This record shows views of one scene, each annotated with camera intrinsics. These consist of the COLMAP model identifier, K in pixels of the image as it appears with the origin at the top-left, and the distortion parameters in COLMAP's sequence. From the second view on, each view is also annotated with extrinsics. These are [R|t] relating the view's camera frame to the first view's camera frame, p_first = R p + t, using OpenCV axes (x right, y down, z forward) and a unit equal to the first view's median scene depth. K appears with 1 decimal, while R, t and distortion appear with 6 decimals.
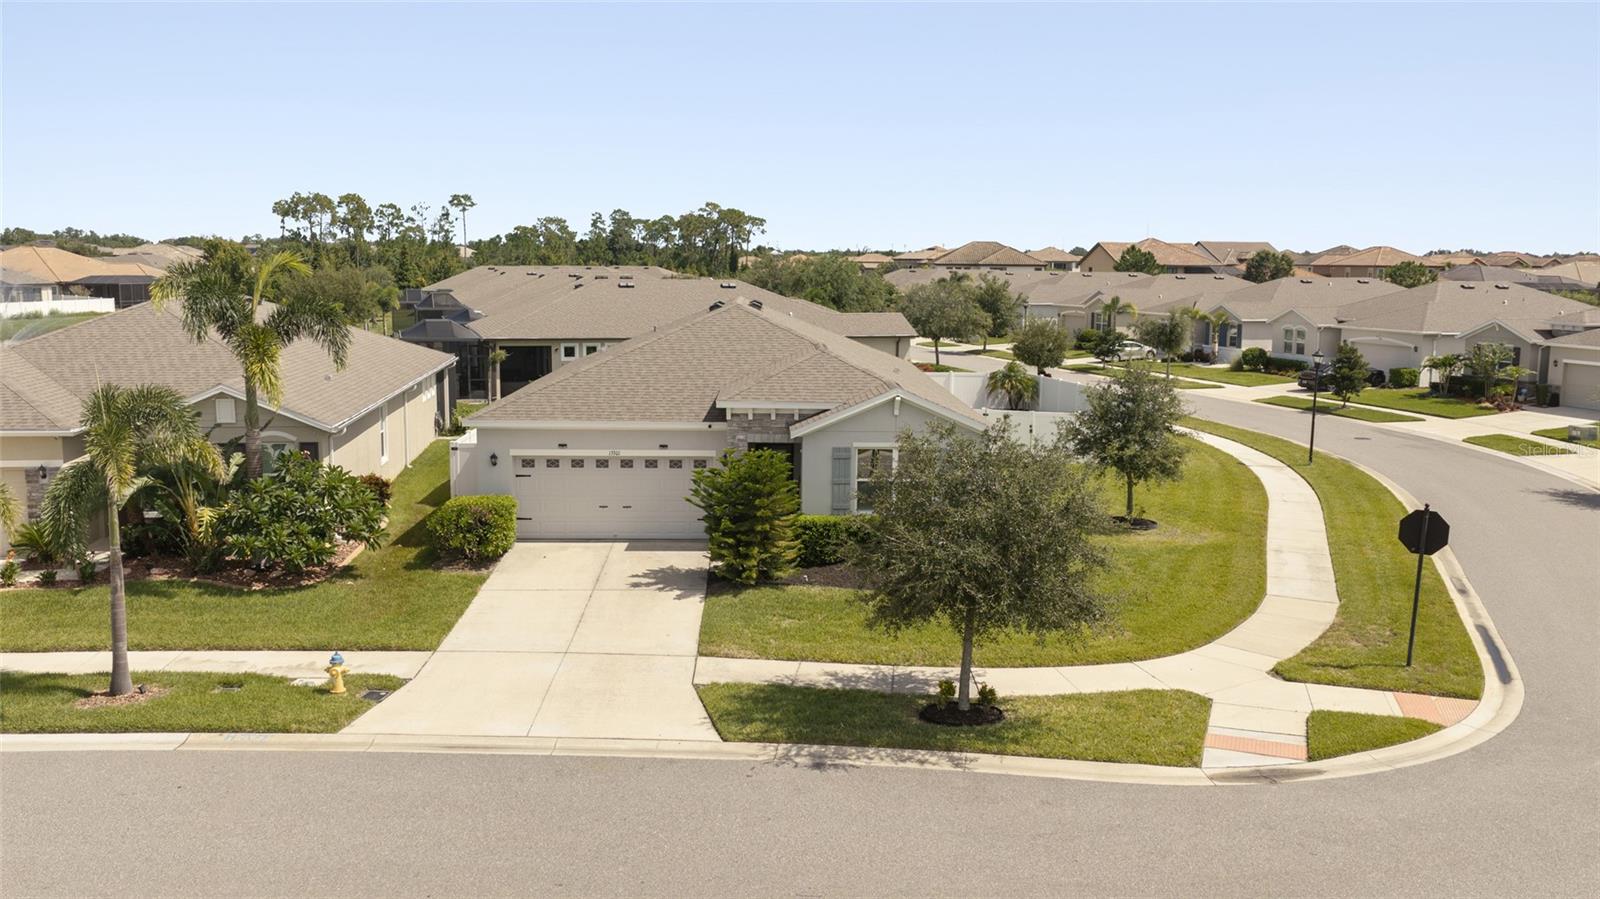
lens RADIAL K [[1334.9, 0, 800.0], [0, 1334.9, 449.5], [0, 0, 1]] dist [0.015839, 0.005070]
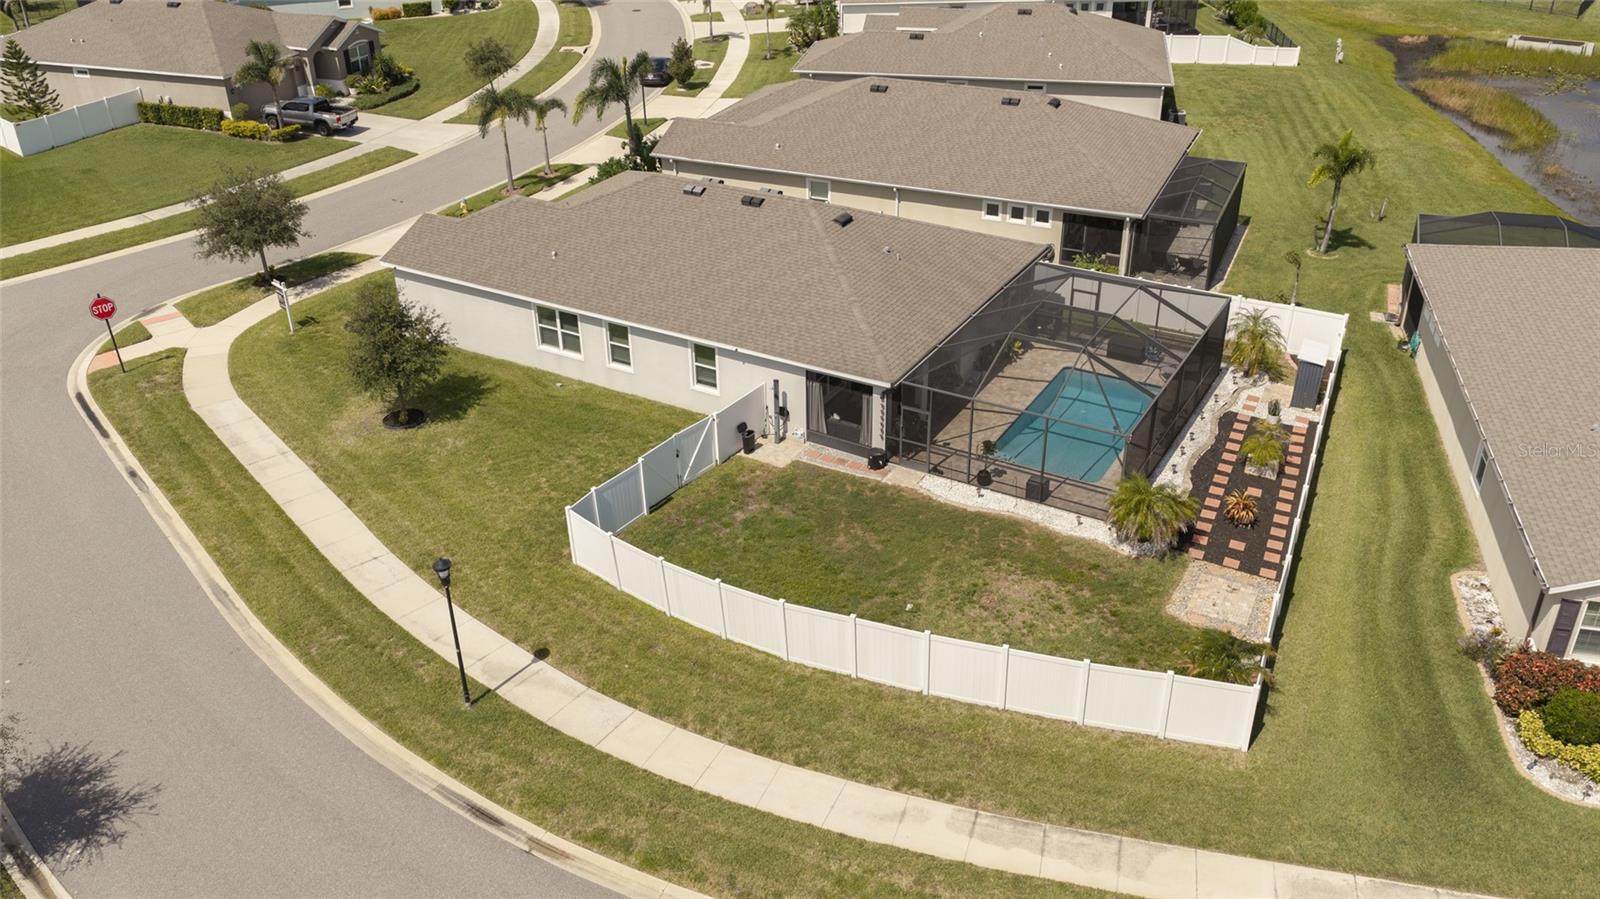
lens RADIAL K [[1334.9, 0, 800.0], [0, 1334.9, 449.5], [0, 0, 1]] dist [0.015839, 0.005070]
pose [[-0.528845, 0.409546, -0.743368, 1.459049], [-0.105605, 0.837311, 0.536431, -0.911191], [0.842123, 0.362192, -0.399557, 2.701935]]
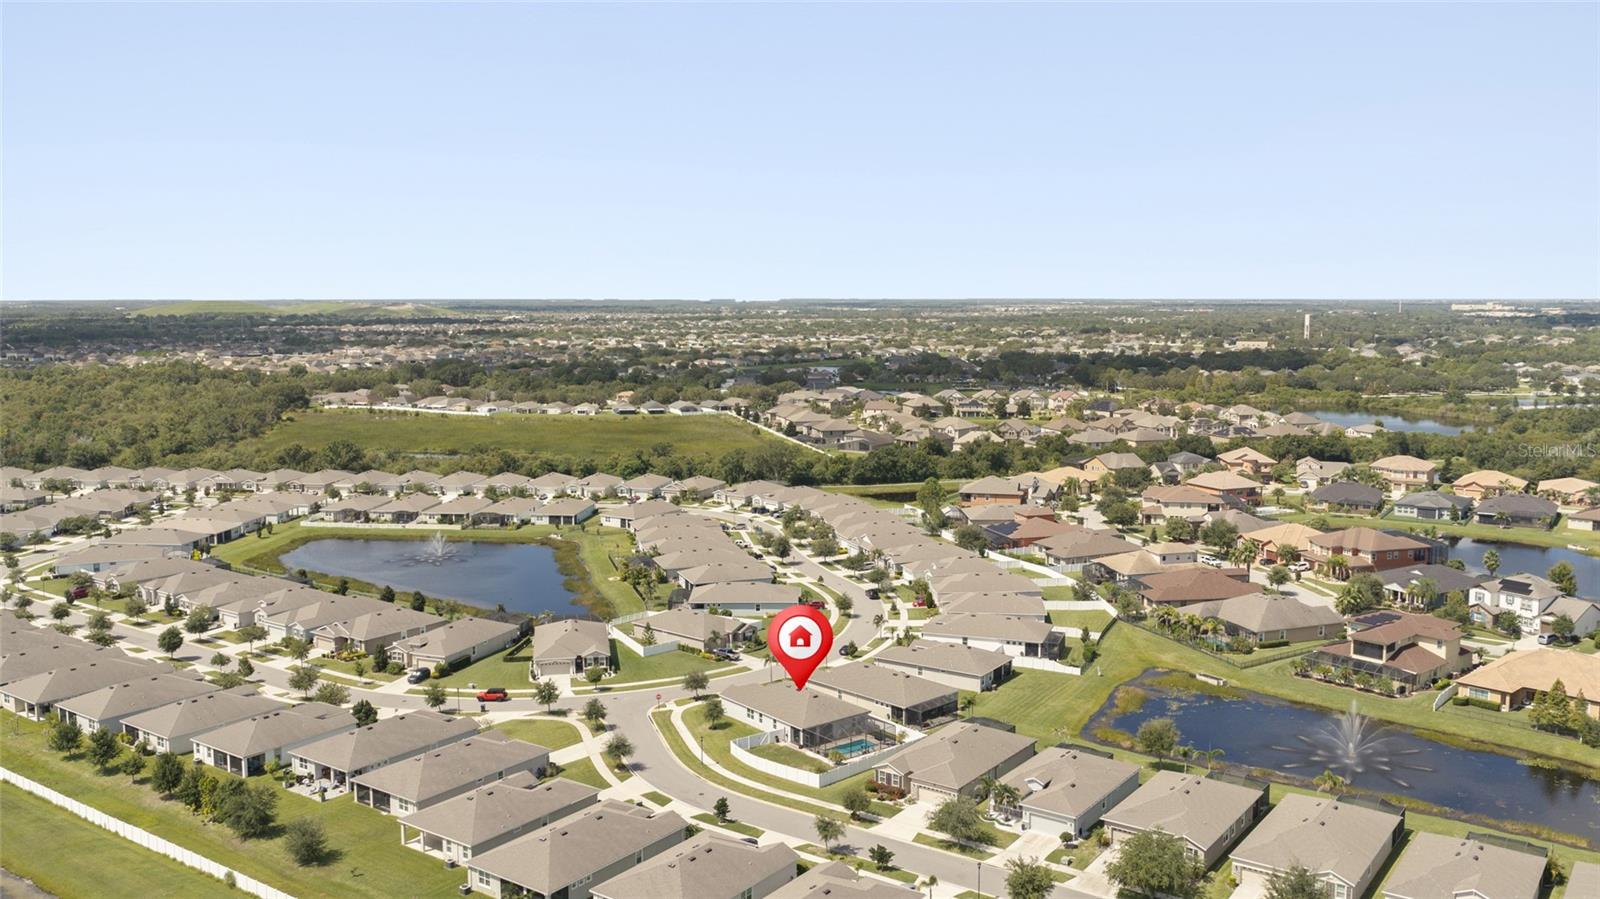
lens RADIAL K [[1334.9, 0, 800.0], [0, 1334.9, 449.5], [0, 0, 1]] dist [0.015839, 0.005070]
pose [[-0.805123, 0.061714, -0.589889, 4.651856], [-0.084738, 0.972400, 0.217389, -3.384429], [0.587024, 0.225011, -0.777672, 7.776692]]
